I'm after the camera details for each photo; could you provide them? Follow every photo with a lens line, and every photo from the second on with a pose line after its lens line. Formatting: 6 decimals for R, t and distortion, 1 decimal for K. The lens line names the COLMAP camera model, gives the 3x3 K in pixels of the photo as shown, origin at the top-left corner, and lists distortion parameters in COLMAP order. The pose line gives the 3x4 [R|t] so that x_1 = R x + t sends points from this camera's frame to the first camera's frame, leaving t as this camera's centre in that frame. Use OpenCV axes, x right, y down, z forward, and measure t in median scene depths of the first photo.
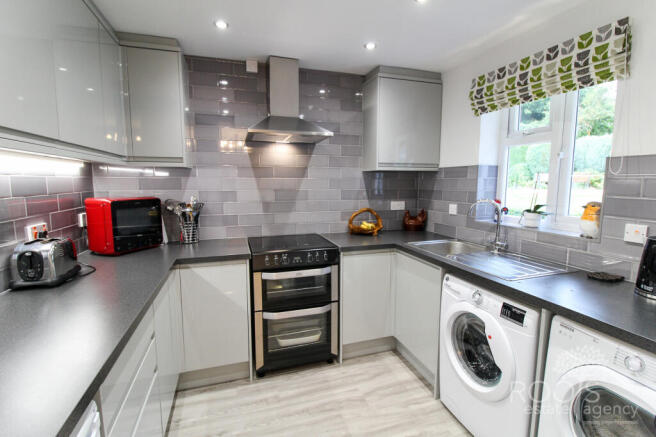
lens RADIAL K [[314.8, 0, 330.4], [0, 314.8, 217.8], [0, 0, 1]] dist [0.003275, 0.000274]
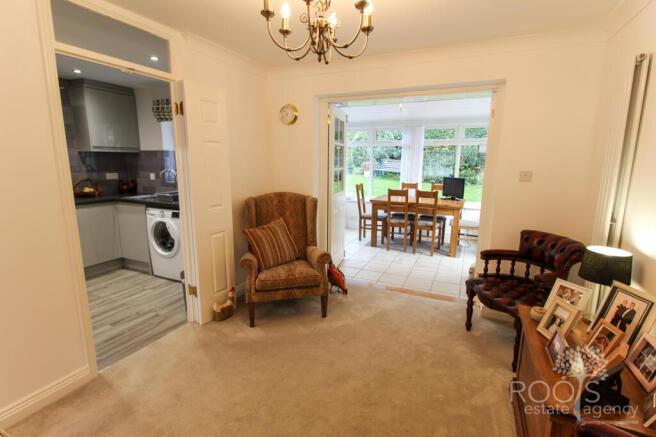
lens RADIAL K [[314.8, 0, 330.4], [0, 314.8, 217.8], [0, 0, 1]] dist [0.003275, 0.000274]
pose [[0.680219, -0.125521, 0.722182, -0.199325], [0.071771, 0.991900, 0.104799, 0.082708], [-0.729487, -0.019455, 0.683718, -0.827691]]
